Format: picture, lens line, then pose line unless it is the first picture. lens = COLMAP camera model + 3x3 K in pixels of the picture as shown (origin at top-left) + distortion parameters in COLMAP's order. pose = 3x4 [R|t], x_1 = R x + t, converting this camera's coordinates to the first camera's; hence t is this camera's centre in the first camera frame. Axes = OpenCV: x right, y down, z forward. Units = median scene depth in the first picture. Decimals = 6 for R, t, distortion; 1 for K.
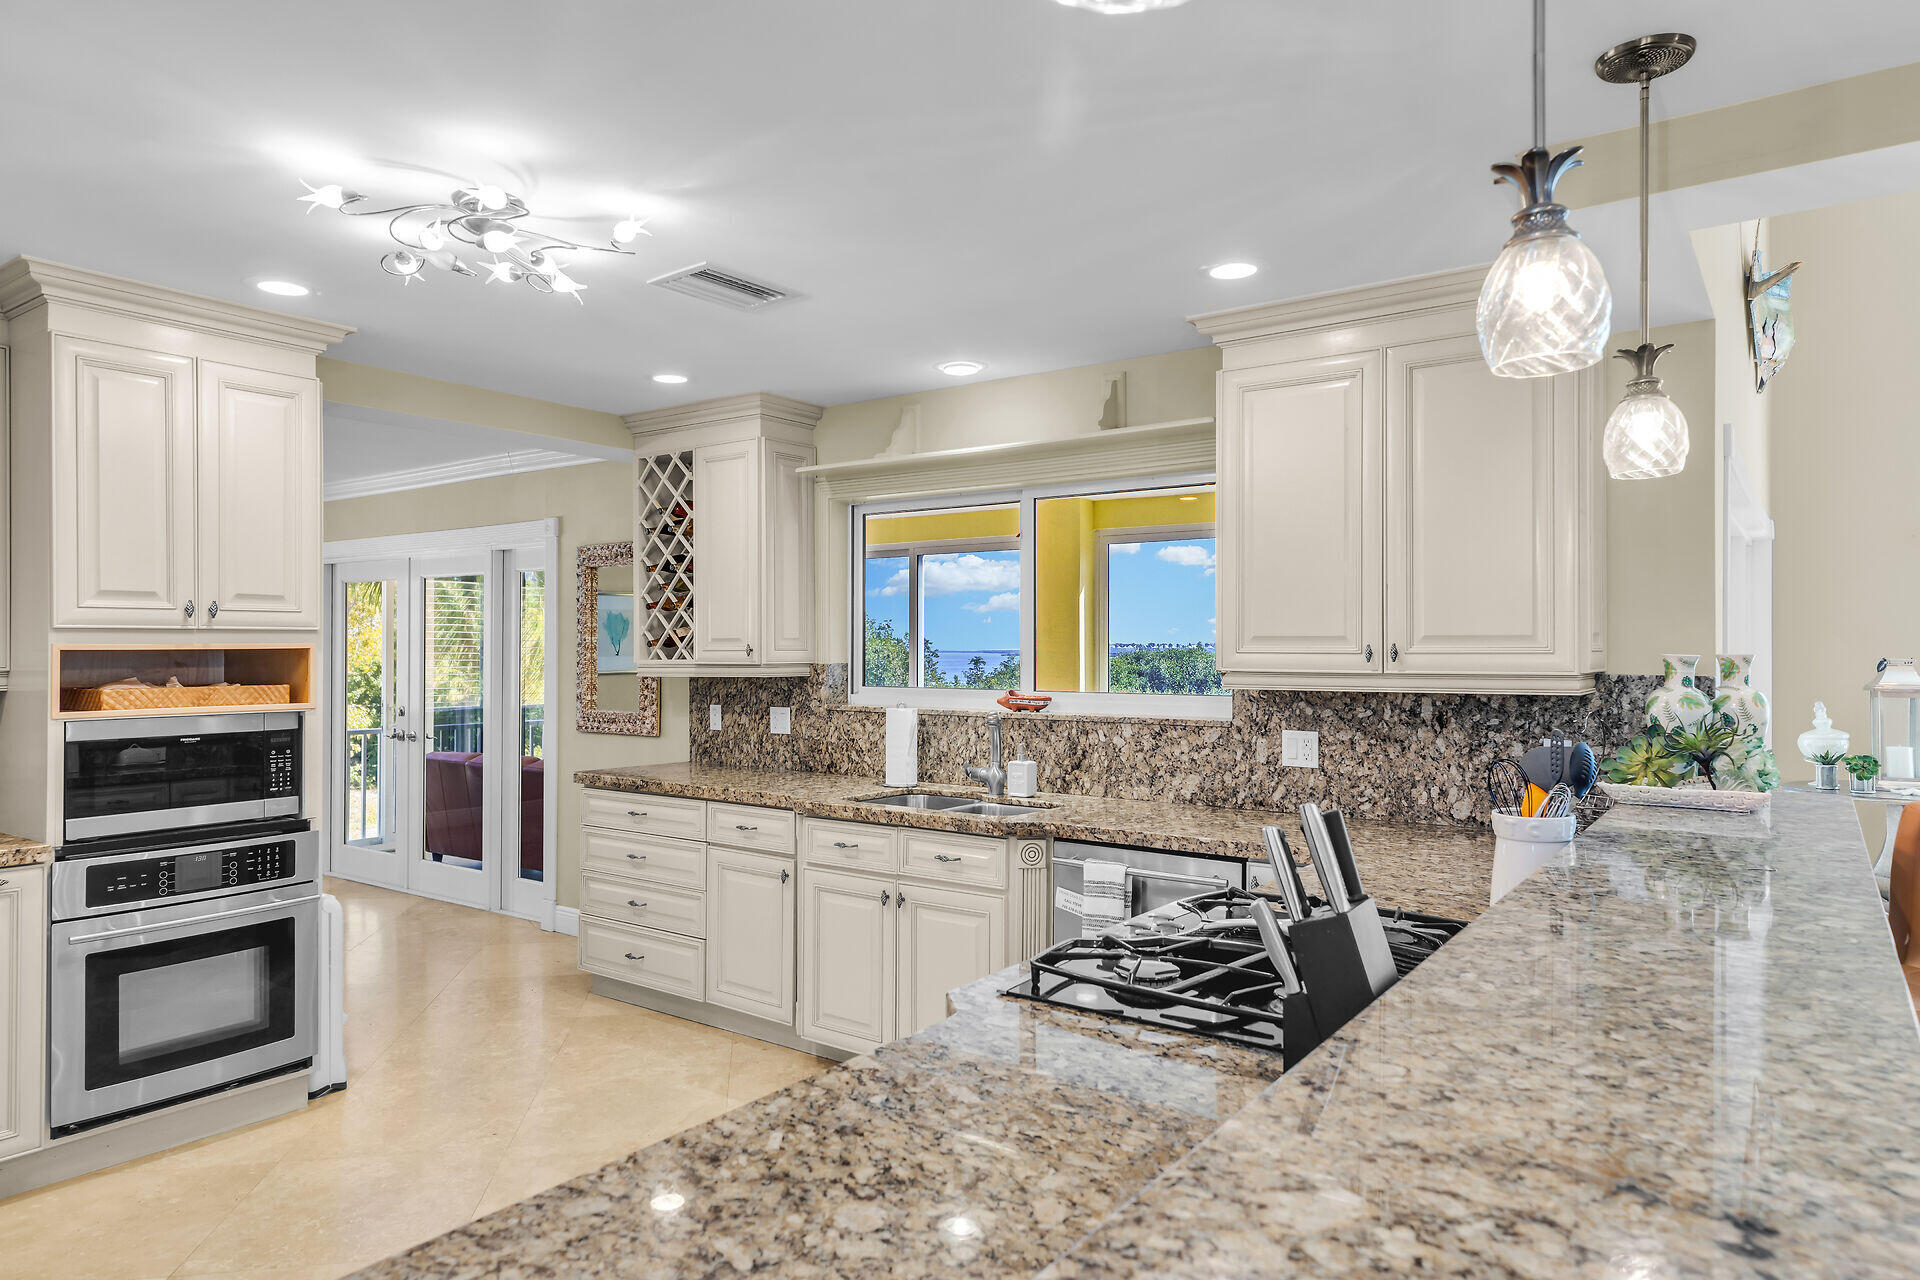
lens RADIAL K [[1173.5, 0, 959.0], [0, 1173.5, 646.0], [0, 0, 1]] dist [0.003160, 0.005704]
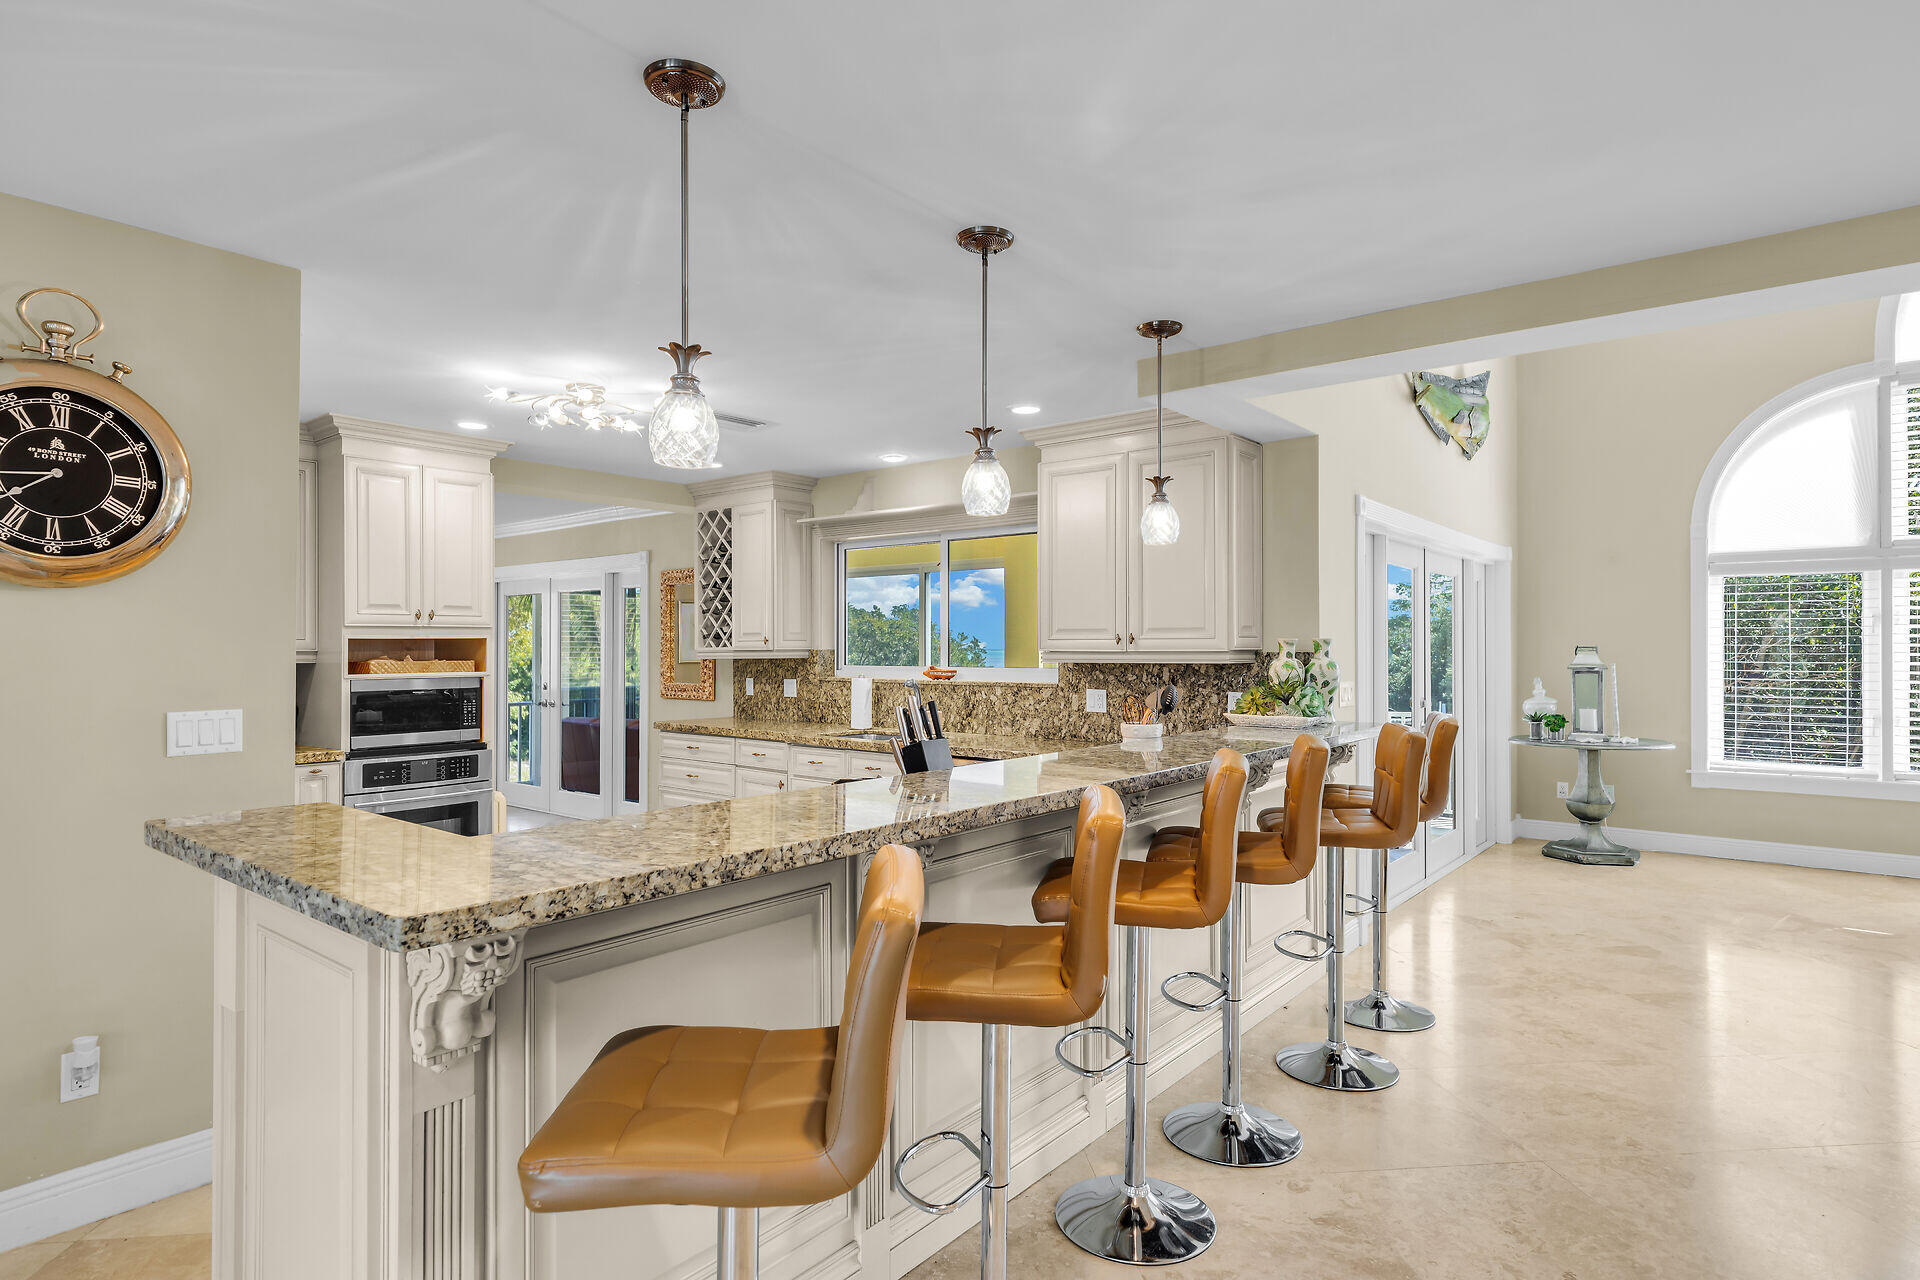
lens RADIAL K [[1013.1, 0, 962.6], [0, 1013.1, 638.7], [0, 0, 1]] dist [-0.000735, -0.000773]
pose [[0.998390, -0.002466, -0.056664, 0.170545], [0.002131, 0.999980, -0.005981, 0.010905], [0.056677, 0.005851, 0.998375, -0.333791]]
